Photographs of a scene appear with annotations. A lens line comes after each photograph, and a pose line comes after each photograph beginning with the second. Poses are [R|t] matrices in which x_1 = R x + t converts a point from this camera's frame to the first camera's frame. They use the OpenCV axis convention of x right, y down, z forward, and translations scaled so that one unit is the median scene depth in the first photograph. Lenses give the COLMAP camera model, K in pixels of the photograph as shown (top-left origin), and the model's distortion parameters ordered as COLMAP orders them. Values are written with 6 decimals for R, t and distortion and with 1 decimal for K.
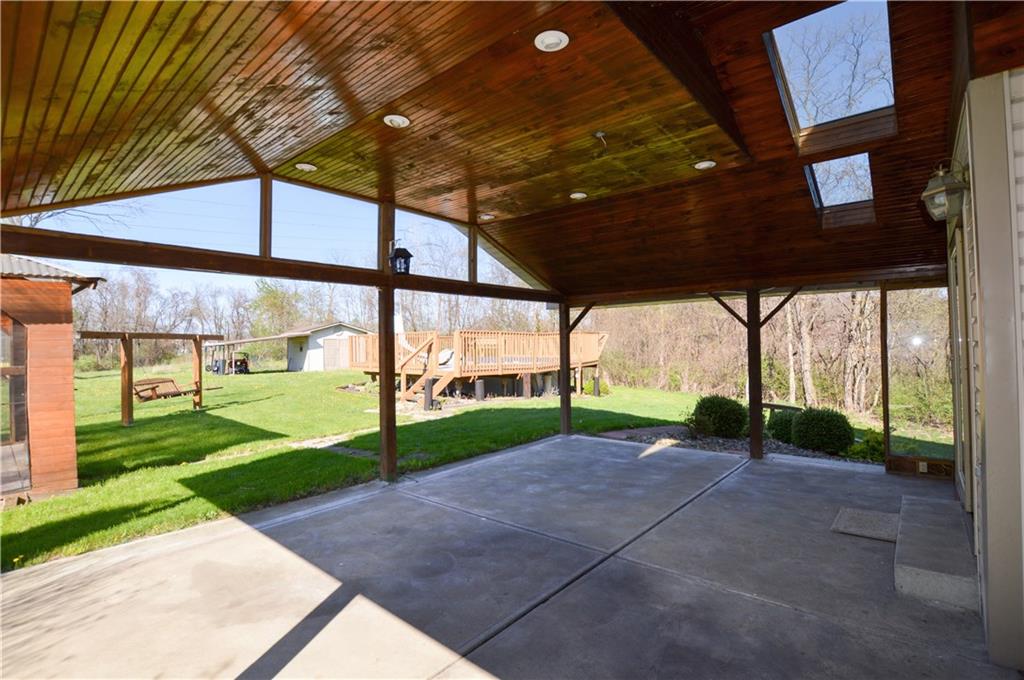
lens RADIAL K [[459.5, 0, 487.1], [0, 459.5, 338.6], [0, 0, 1]] dist [-0.030642, 0.000524]
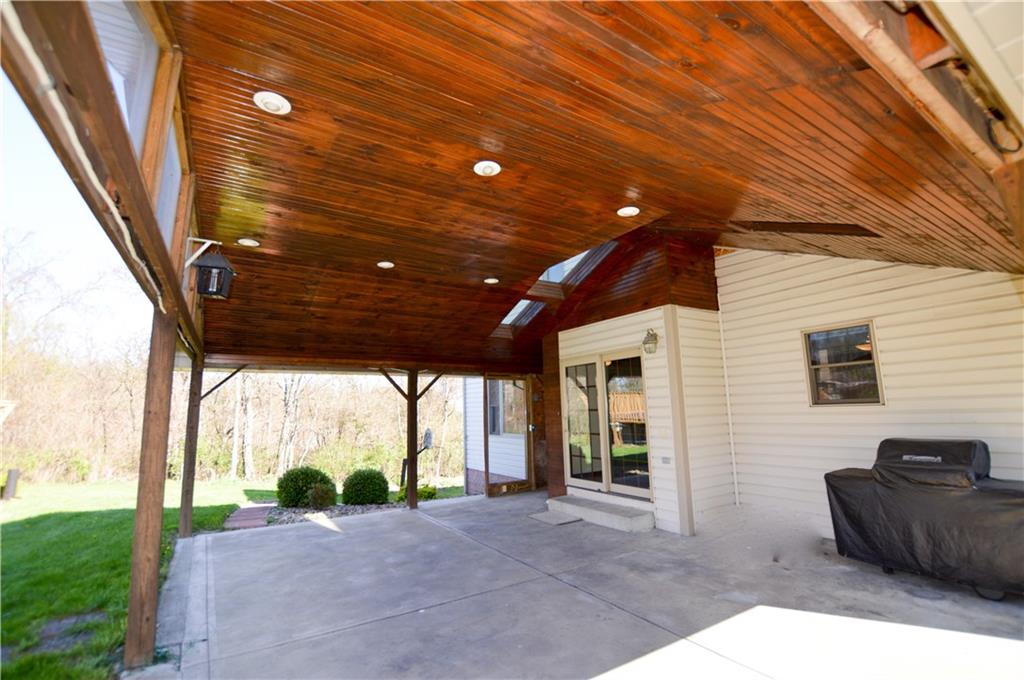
lens RADIAL K [[459.5, 0, 510.2], [0, 459.5, 335.0], [0, 0, 1]] dist [-0.030642, 0.000524]
pose [[0.299827, 0.164192, 0.939758, -0.658867], [0.005416, 0.984769, -0.173785, 0.025055], [-0.953978, 0.057195, 0.294371, 0.437257]]
